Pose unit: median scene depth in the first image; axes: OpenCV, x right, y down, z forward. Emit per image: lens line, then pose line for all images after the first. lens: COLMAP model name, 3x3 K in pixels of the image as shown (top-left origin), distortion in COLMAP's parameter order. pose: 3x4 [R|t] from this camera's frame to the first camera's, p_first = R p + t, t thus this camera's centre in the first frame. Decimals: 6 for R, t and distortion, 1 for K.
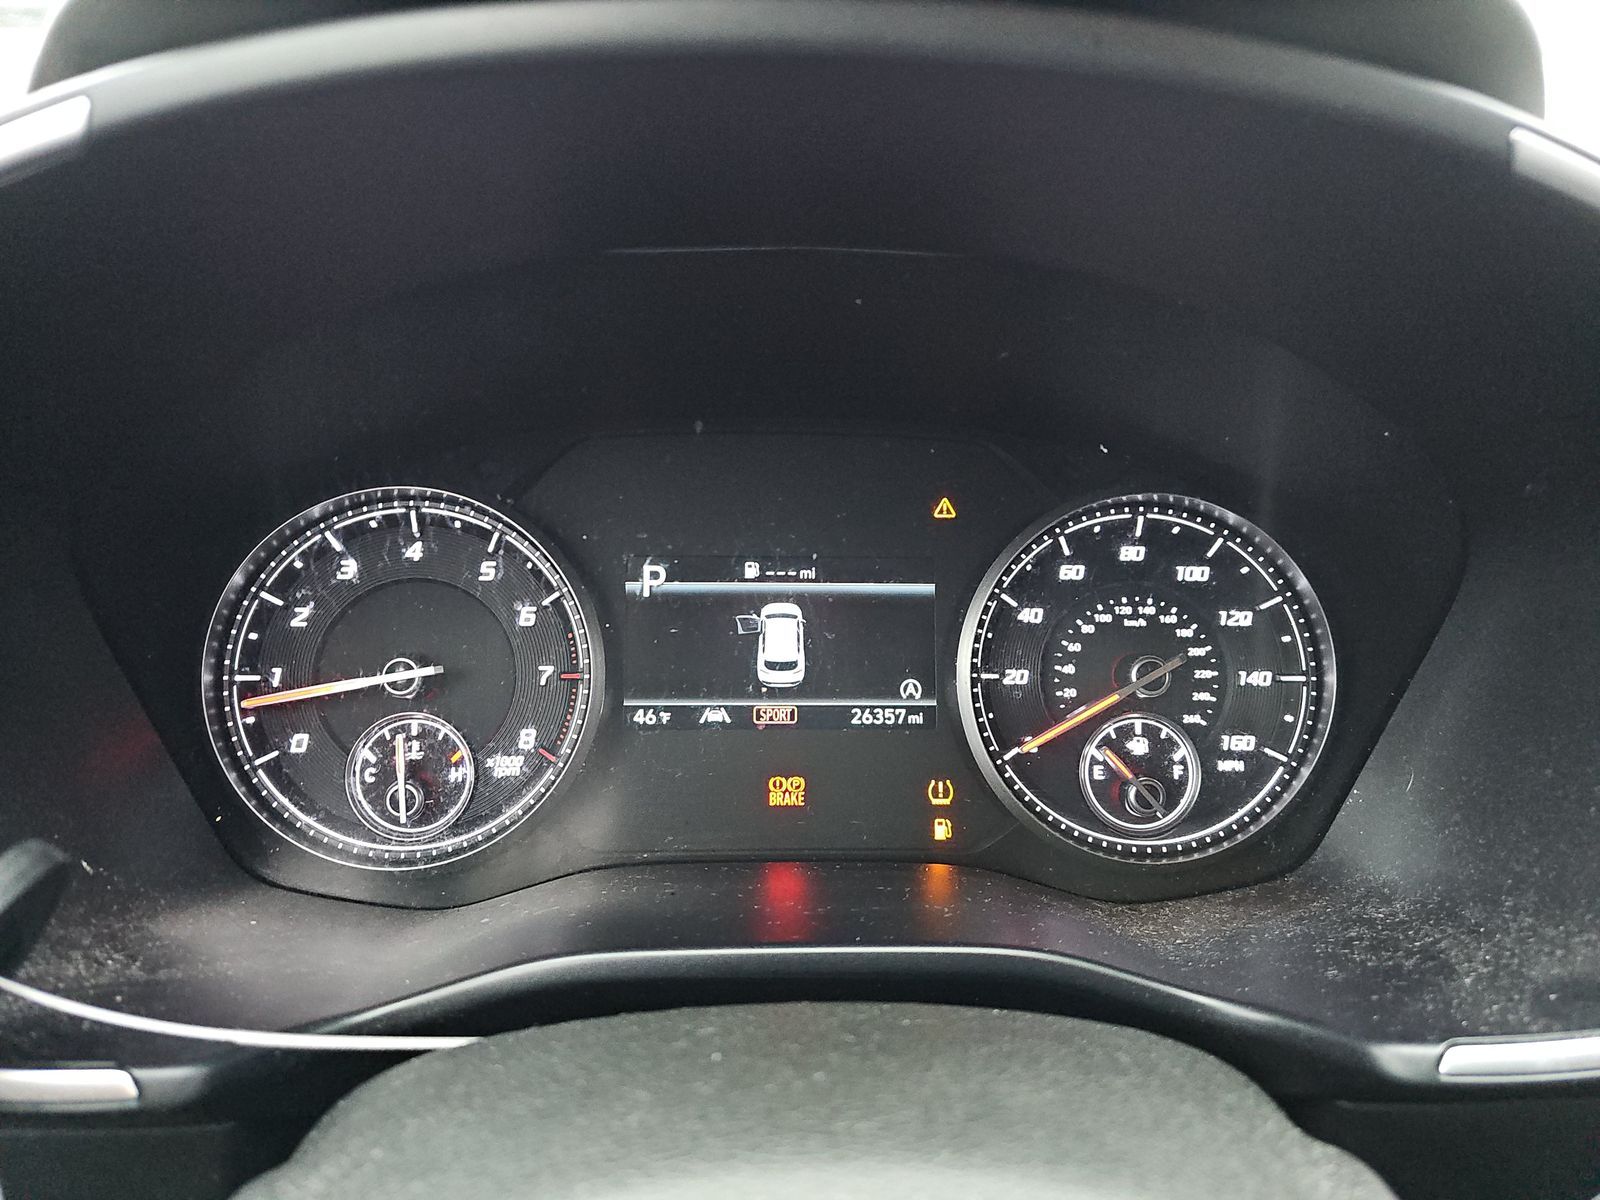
lens RADIAL K [[1051.2, 0, 769.1], [0, 1051.2, 602.3], [0, 0, 1]] dist [0.039869, -0.030146]
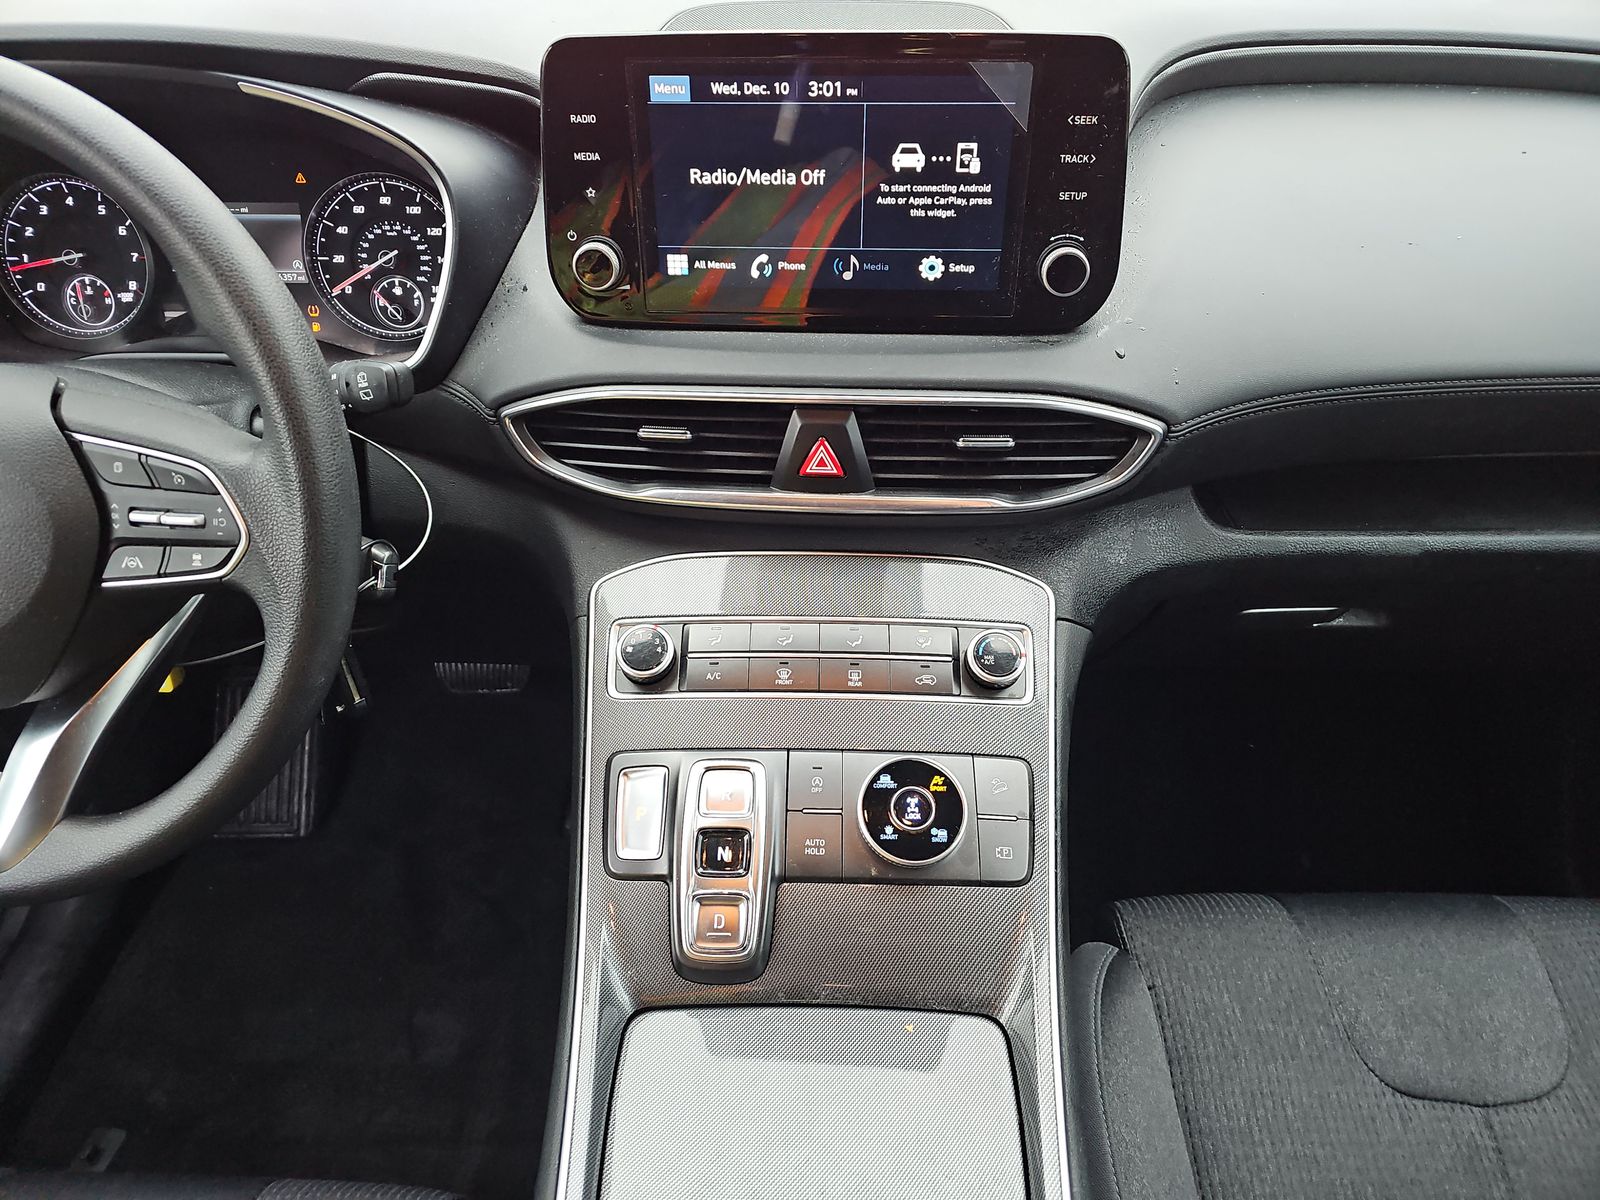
lens RADIAL K [[1051.2, 0, 800.3], [0, 1051.2, 597.5], [0, 0, 1]] dist [0.039869, -0.030146]
pose [[0.996432, 0.023426, -0.081078, 1.435532], [0.007943, 0.930408, 0.366438, -0.080830], [0.084020, -0.365775, 0.926903, -1.312112]]
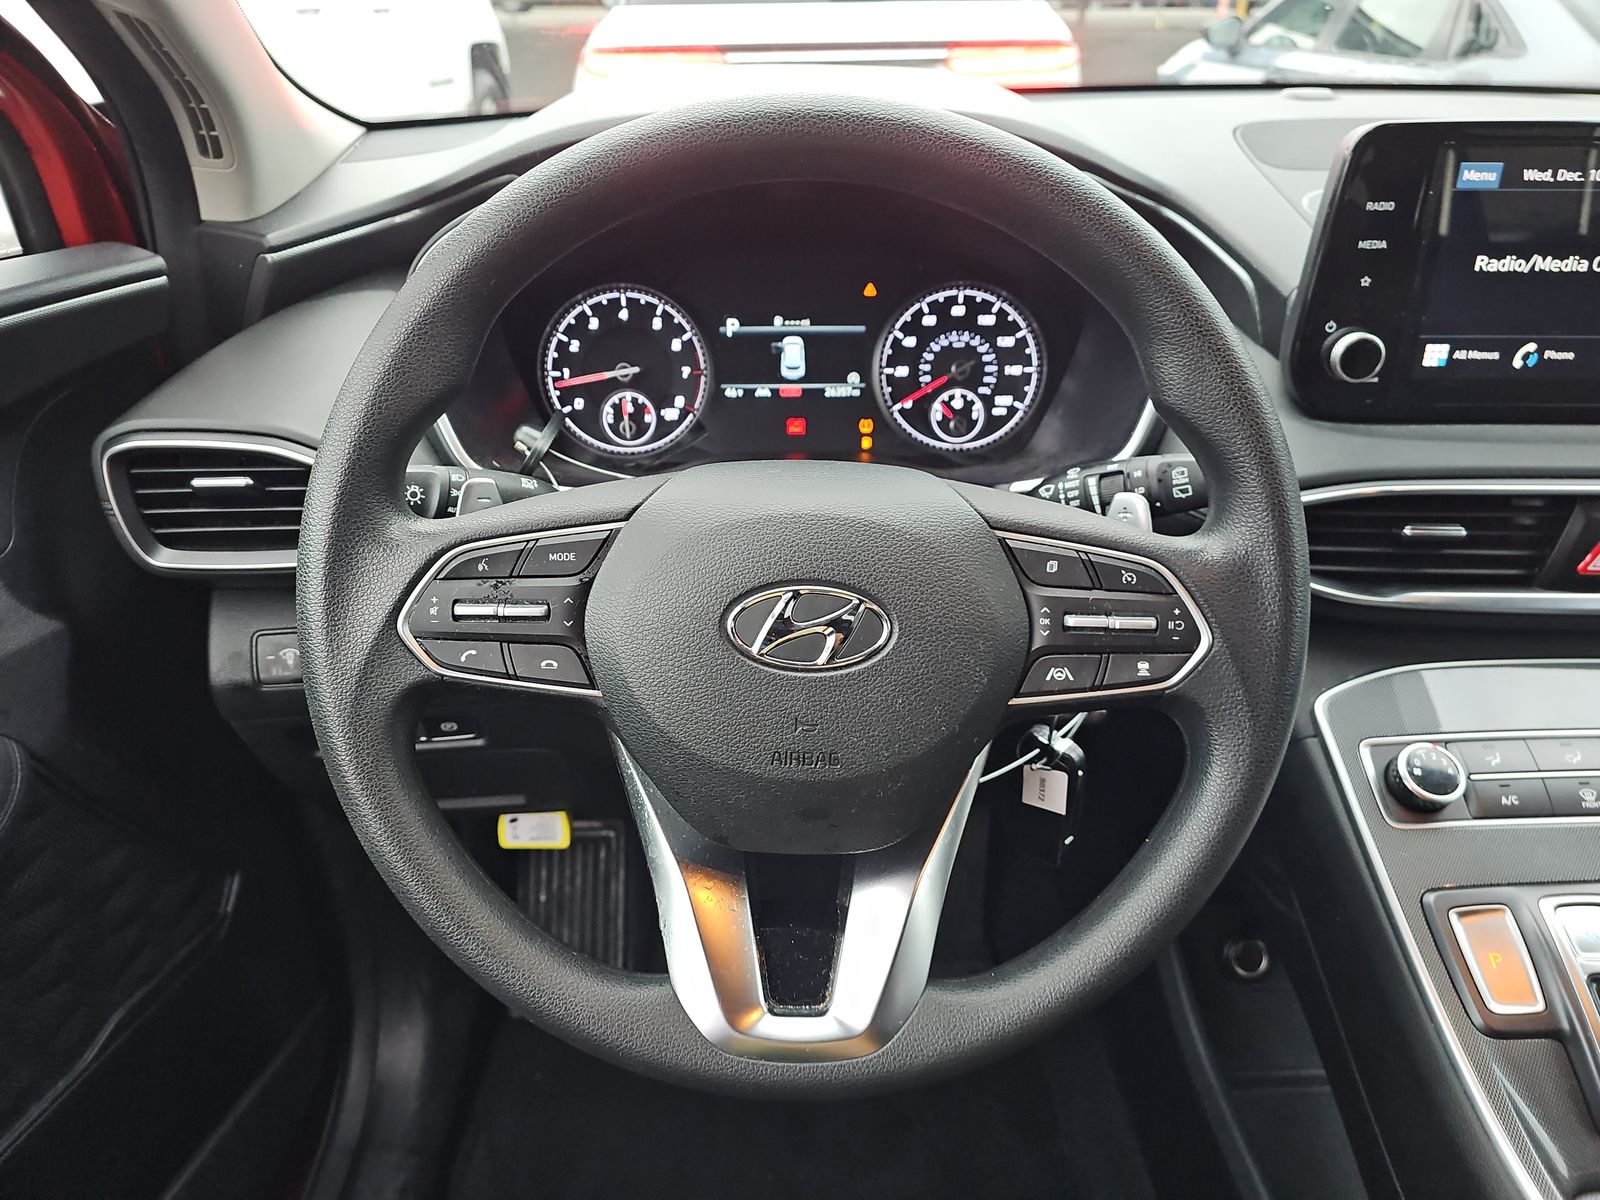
lens RADIAL K [[1051.2, 0, 788.7], [0, 1051.2, 601.9], [0, 0, 1]] dist [0.039869, -0.030146]
pose [[0.999858, -0.009338, -0.014042, 0.028477], [0.012345, 0.972573, 0.232272, 0.026137], [0.011488, -0.232412, 0.972550, -1.221905]]
